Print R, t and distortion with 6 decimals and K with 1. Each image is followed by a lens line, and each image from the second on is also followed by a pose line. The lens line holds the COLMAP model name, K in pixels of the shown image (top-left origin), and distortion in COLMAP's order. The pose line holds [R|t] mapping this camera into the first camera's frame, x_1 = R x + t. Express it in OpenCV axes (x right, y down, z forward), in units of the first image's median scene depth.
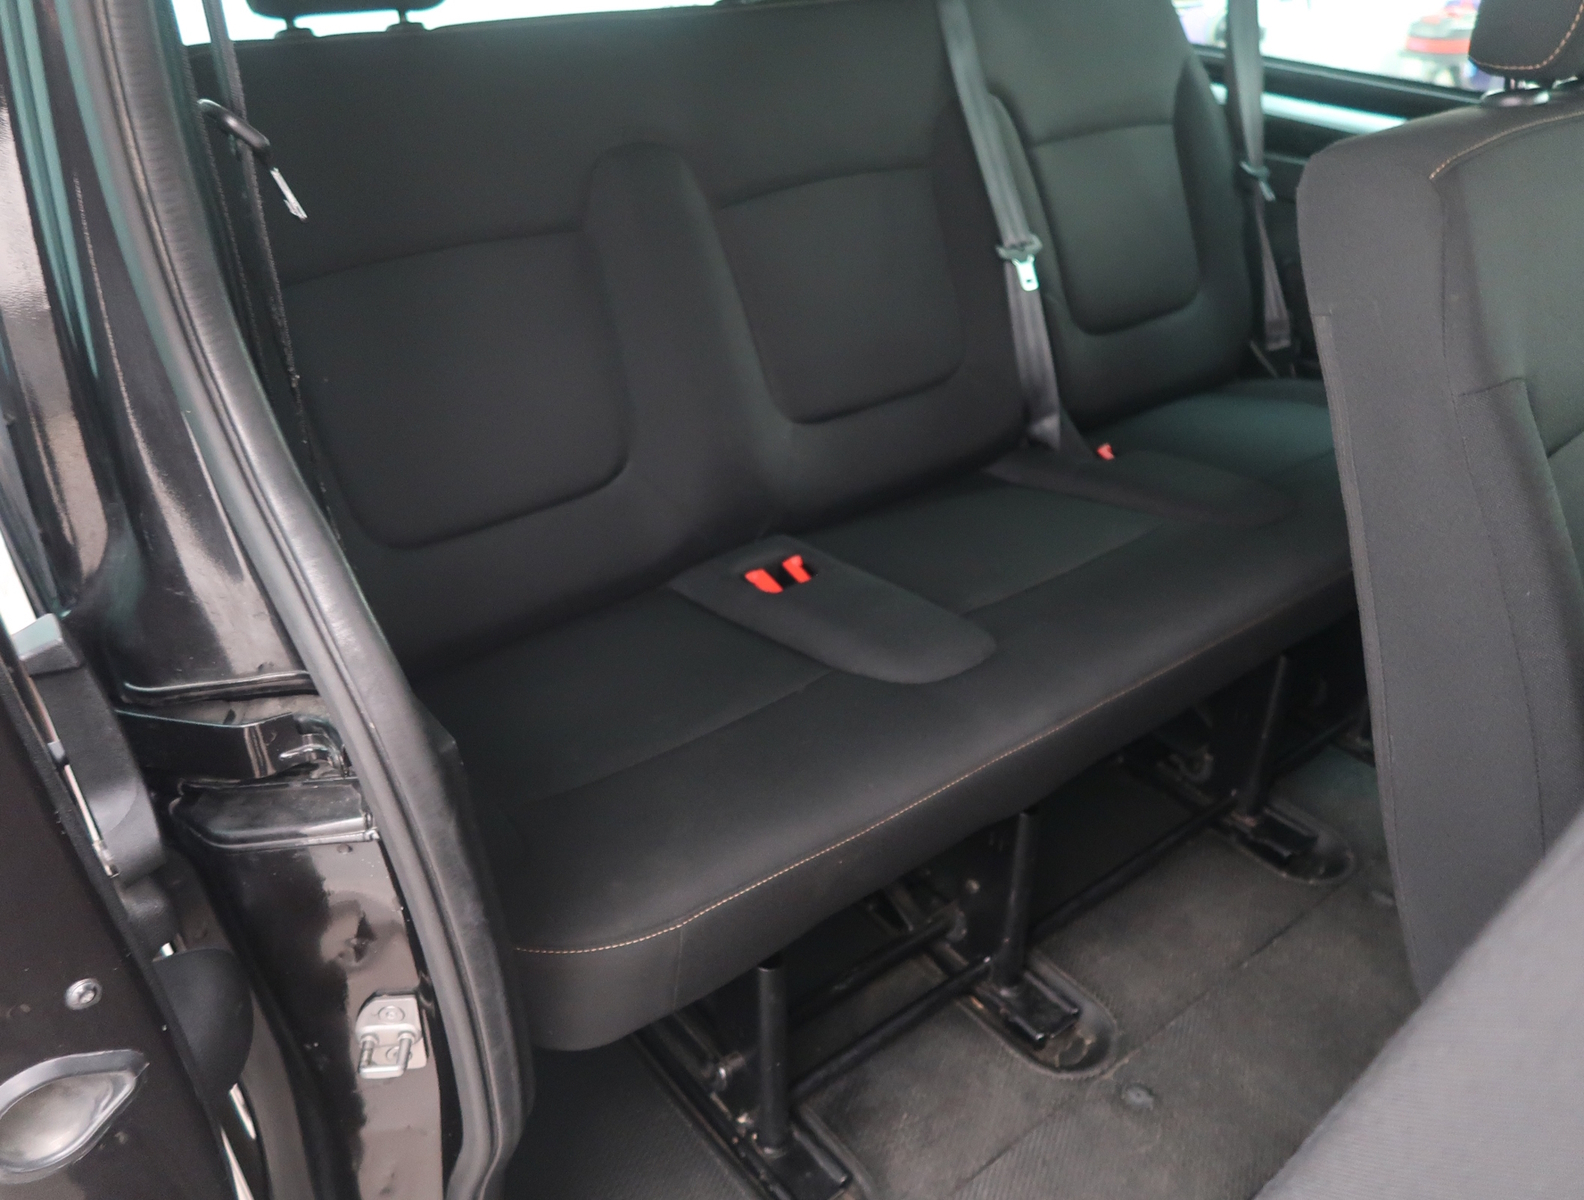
lens RADIAL K [[1224.1, 0, 786.7], [0, 1224.1, 623.3], [0, 0, 1]] dist [-0.024007, 0.006178]
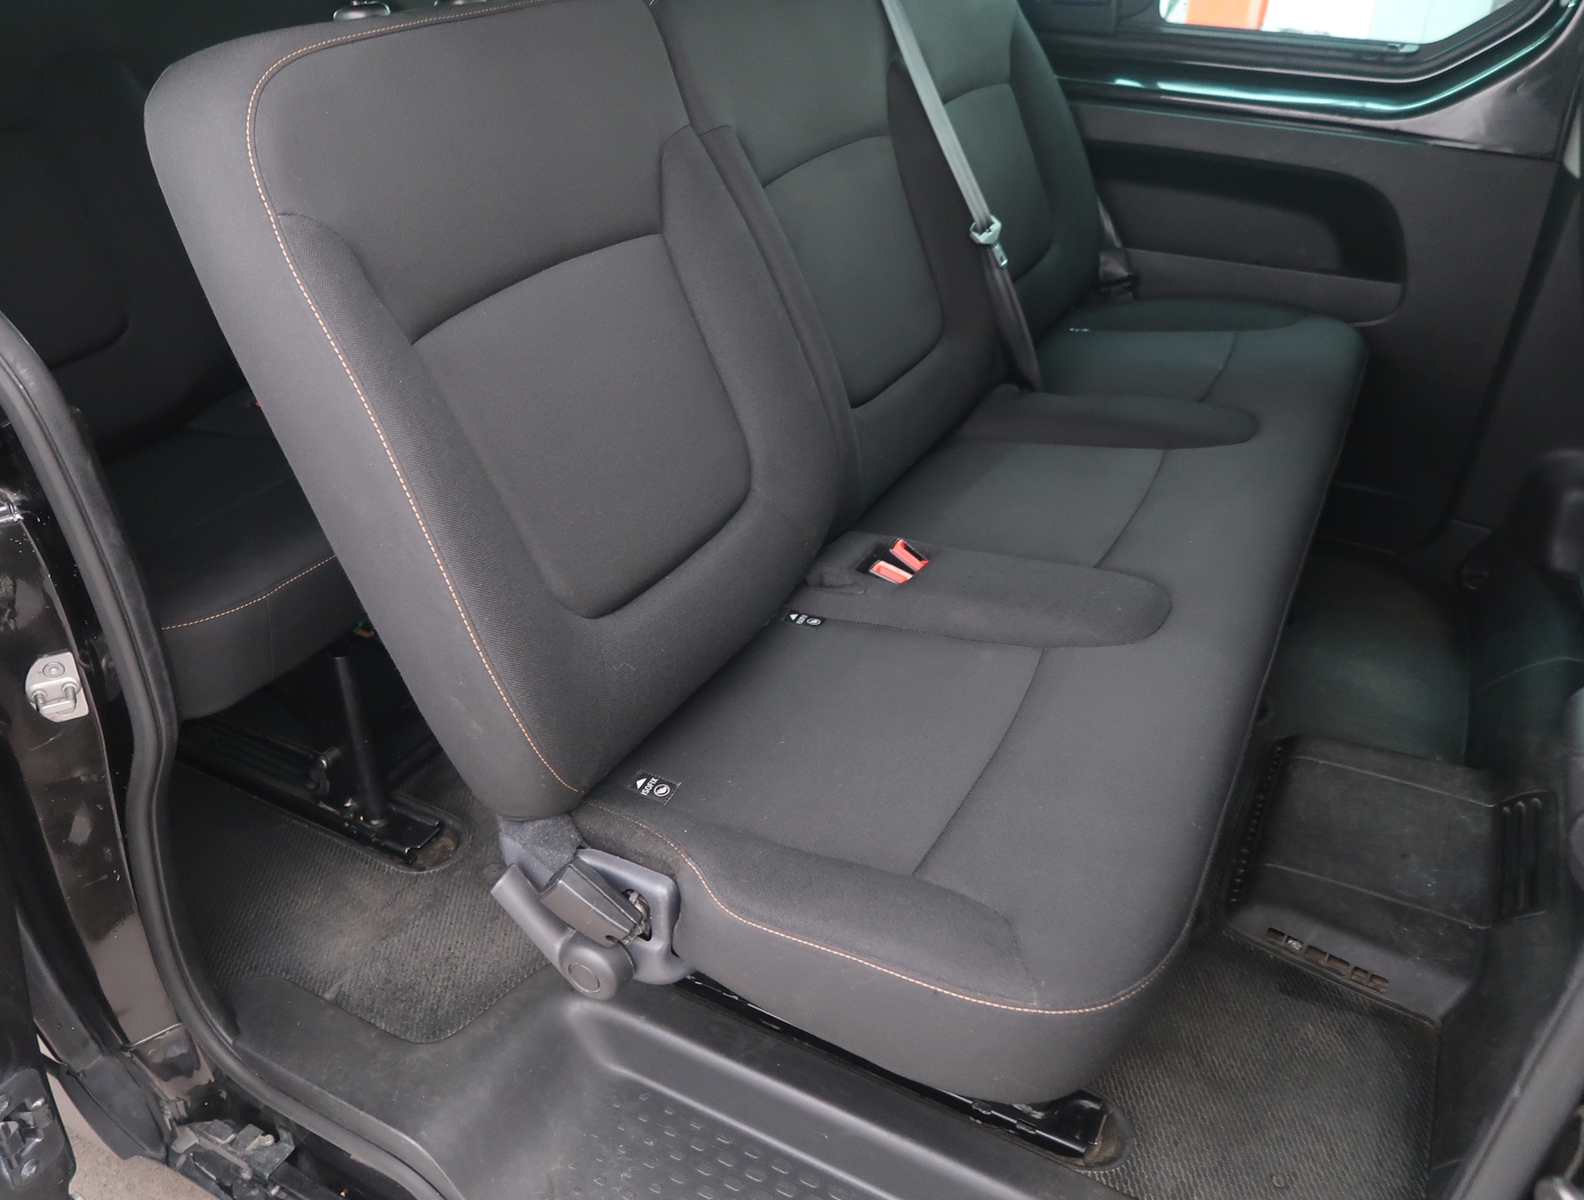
lens RADIAL K [[1224.1, 0, 786.7], [0, 1224.1, 623.3], [0, 0, 1]] dist [-0.024007, 0.006178]
pose [[0.907850, -0.208103, 0.364007, -0.066560], [0.199400, 0.977968, 0.061792, 0.342707], [-0.368846, 0.016485, 0.929344, -0.534046]]
